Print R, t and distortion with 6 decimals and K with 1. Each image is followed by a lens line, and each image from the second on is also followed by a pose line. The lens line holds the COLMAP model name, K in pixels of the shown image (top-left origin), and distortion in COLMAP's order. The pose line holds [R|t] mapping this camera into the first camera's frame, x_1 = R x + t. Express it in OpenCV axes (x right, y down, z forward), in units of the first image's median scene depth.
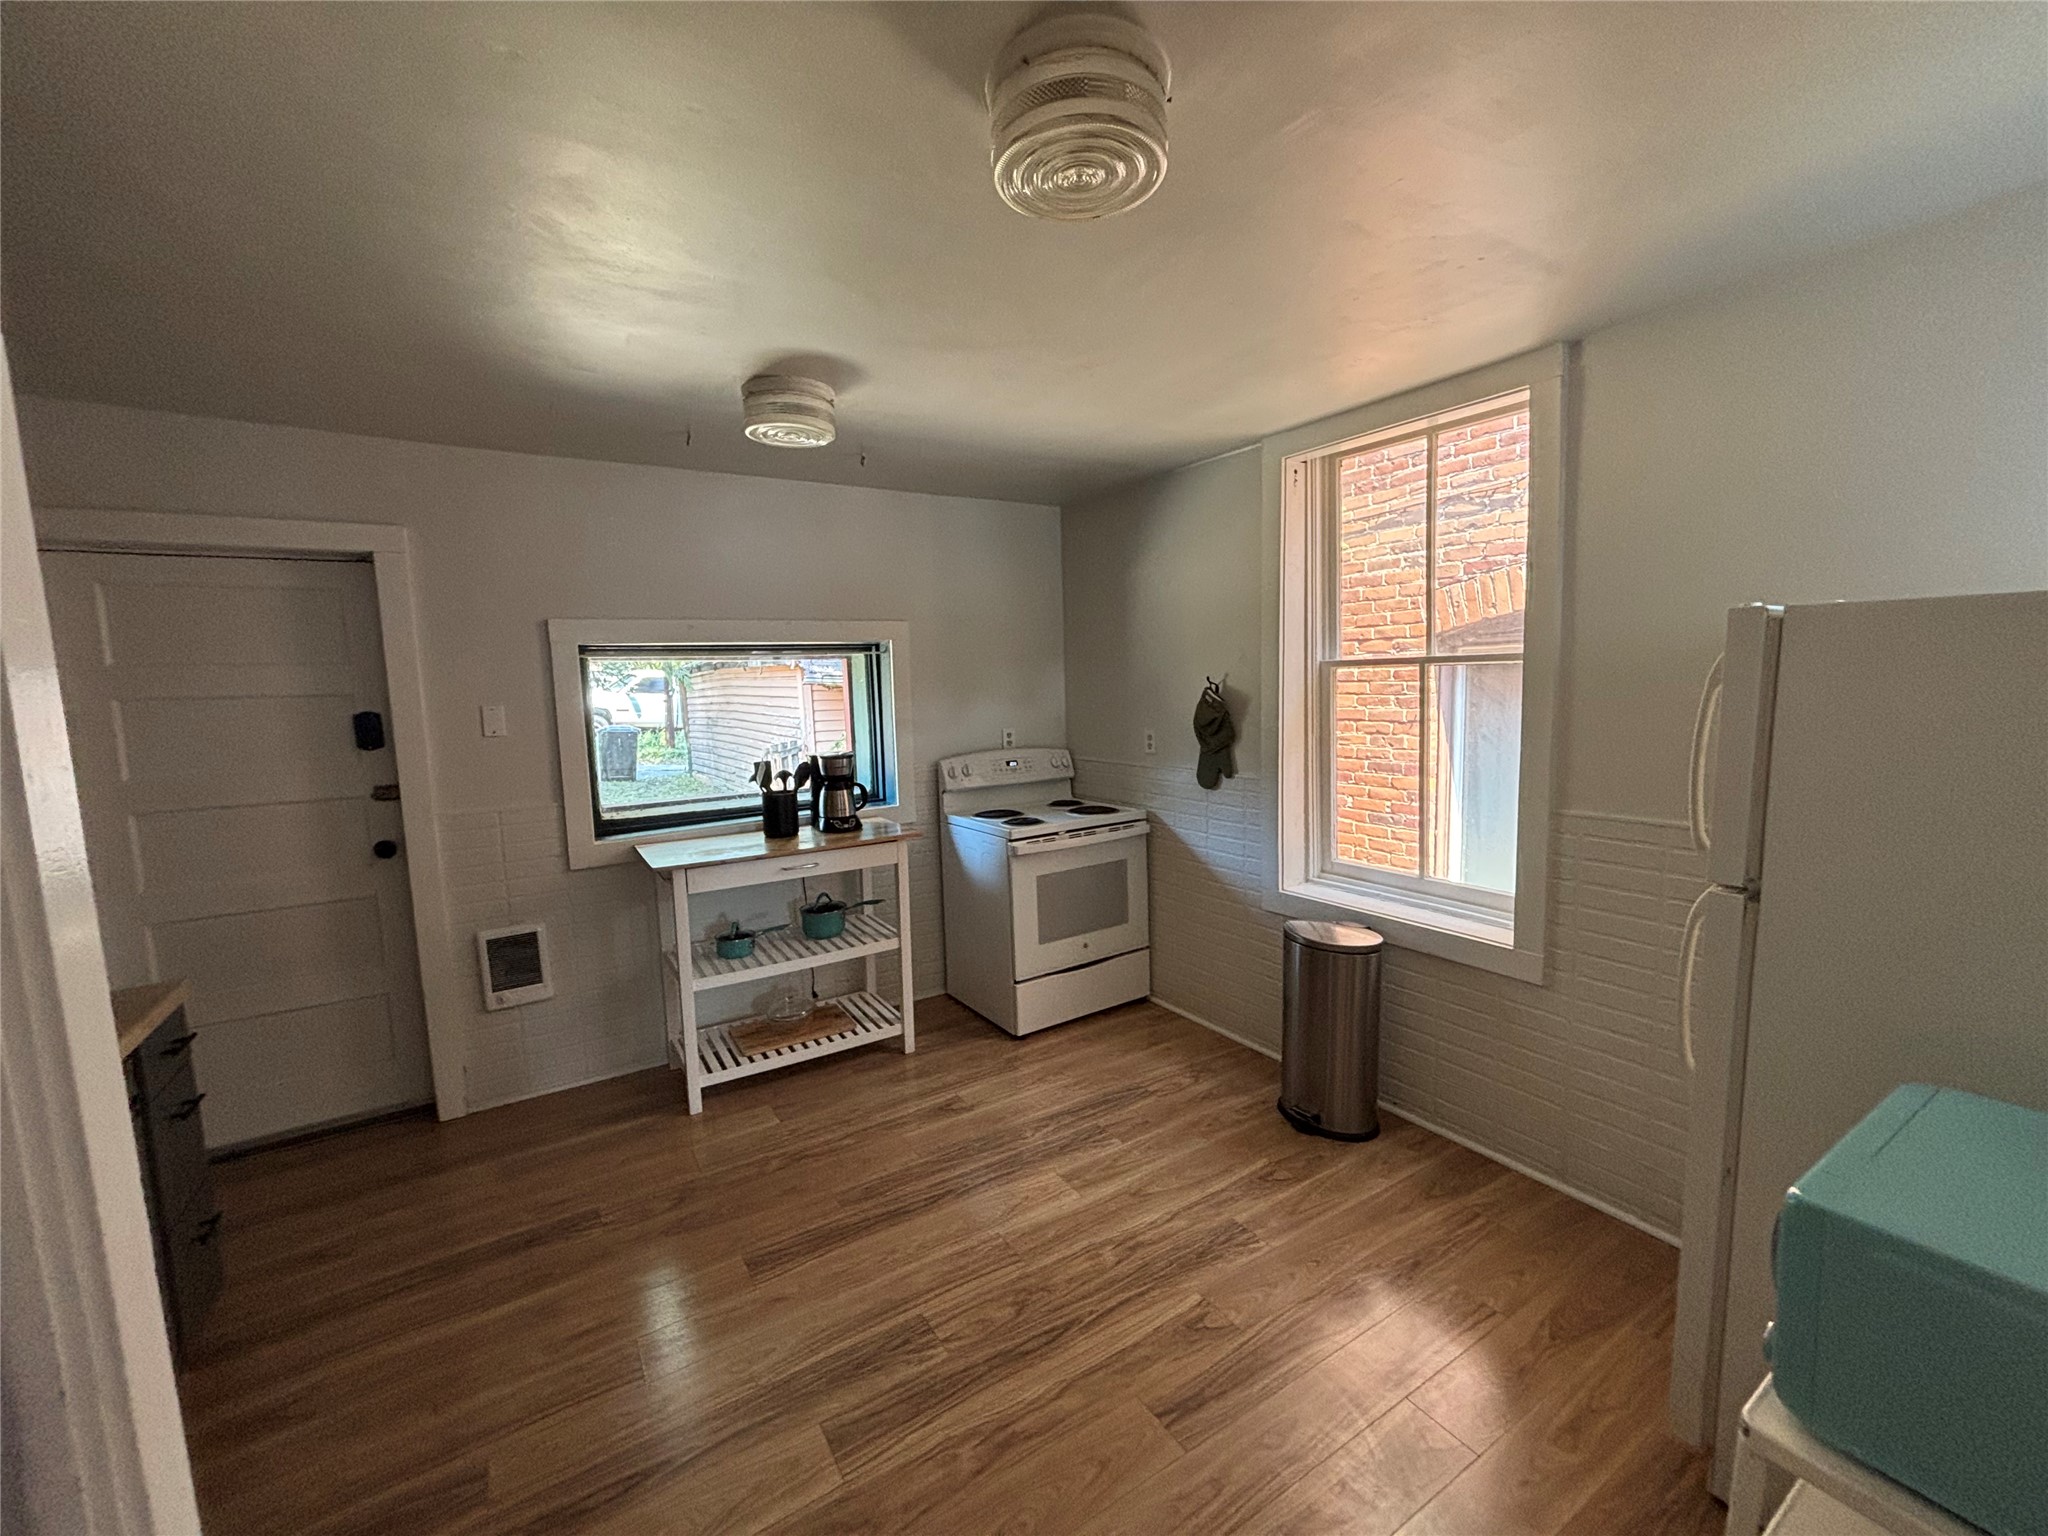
lens RADIAL K [[828.6, 0, 1018.0], [0, 828.6, 765.5], [0, 0, 1]] dist [-0.002394, -0.000042]
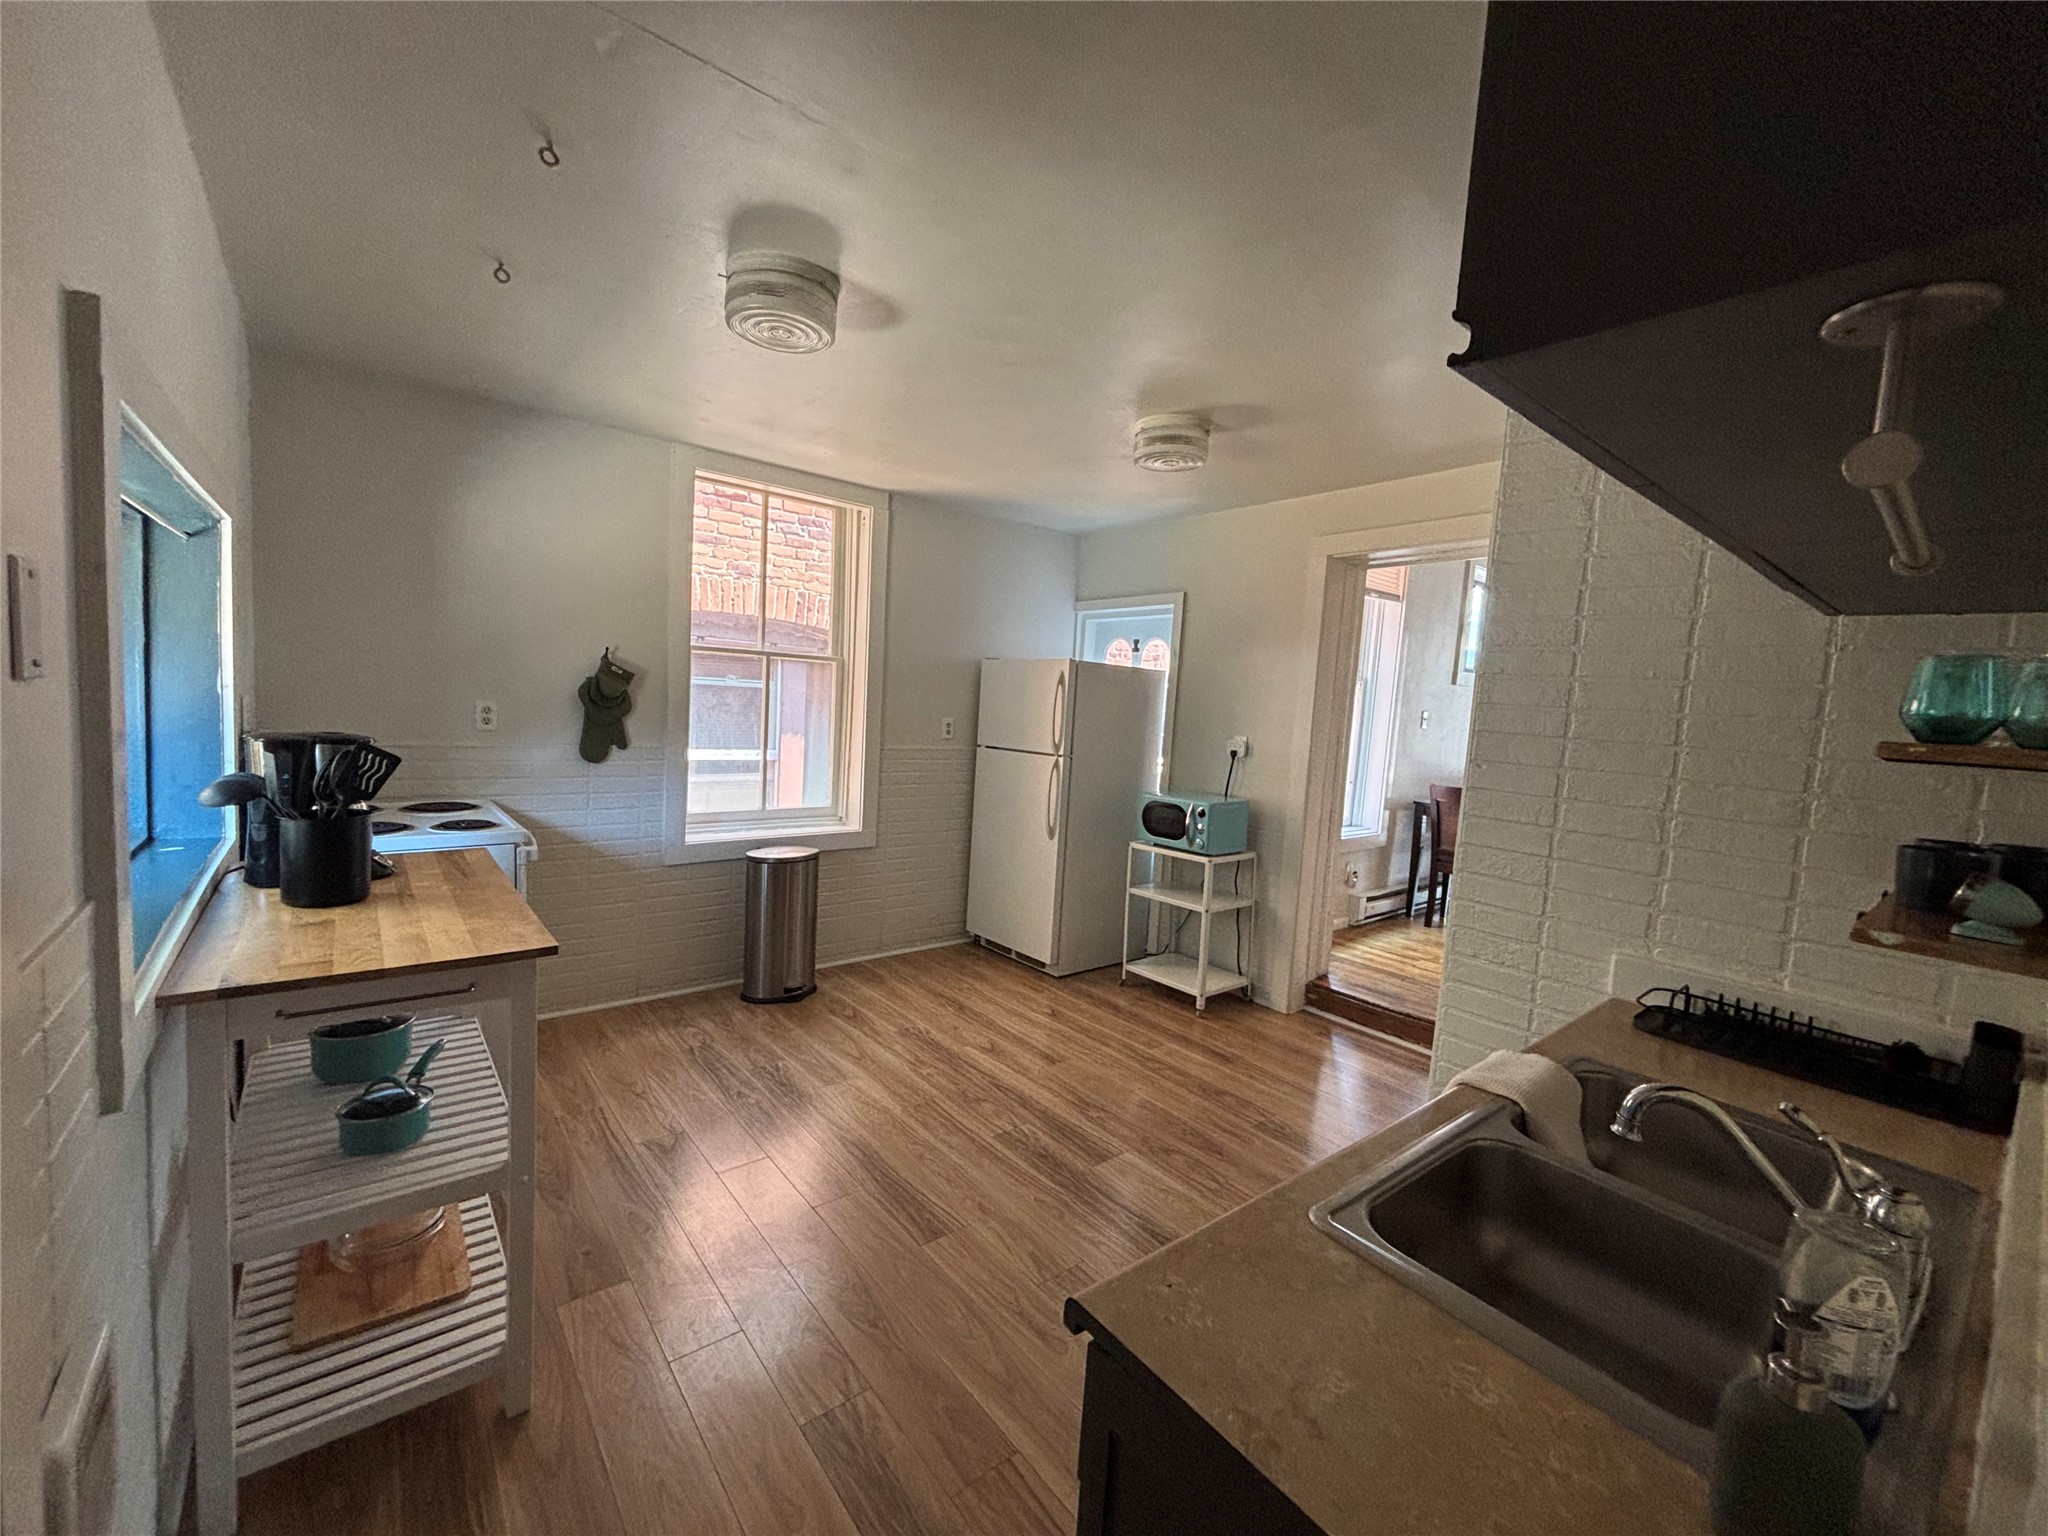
lens RADIAL K [[828.6, 0, 1023.0], [0, 828.6, 773.9], [0, 0, 1]] dist [-0.002394, -0.000042]
pose [[-0.137800, -0.063842, 0.988400, -1.019376], [0.051687, 0.996097, 0.071546, -0.002665], [-0.989111, 0.060947, -0.133962, 0.801580]]
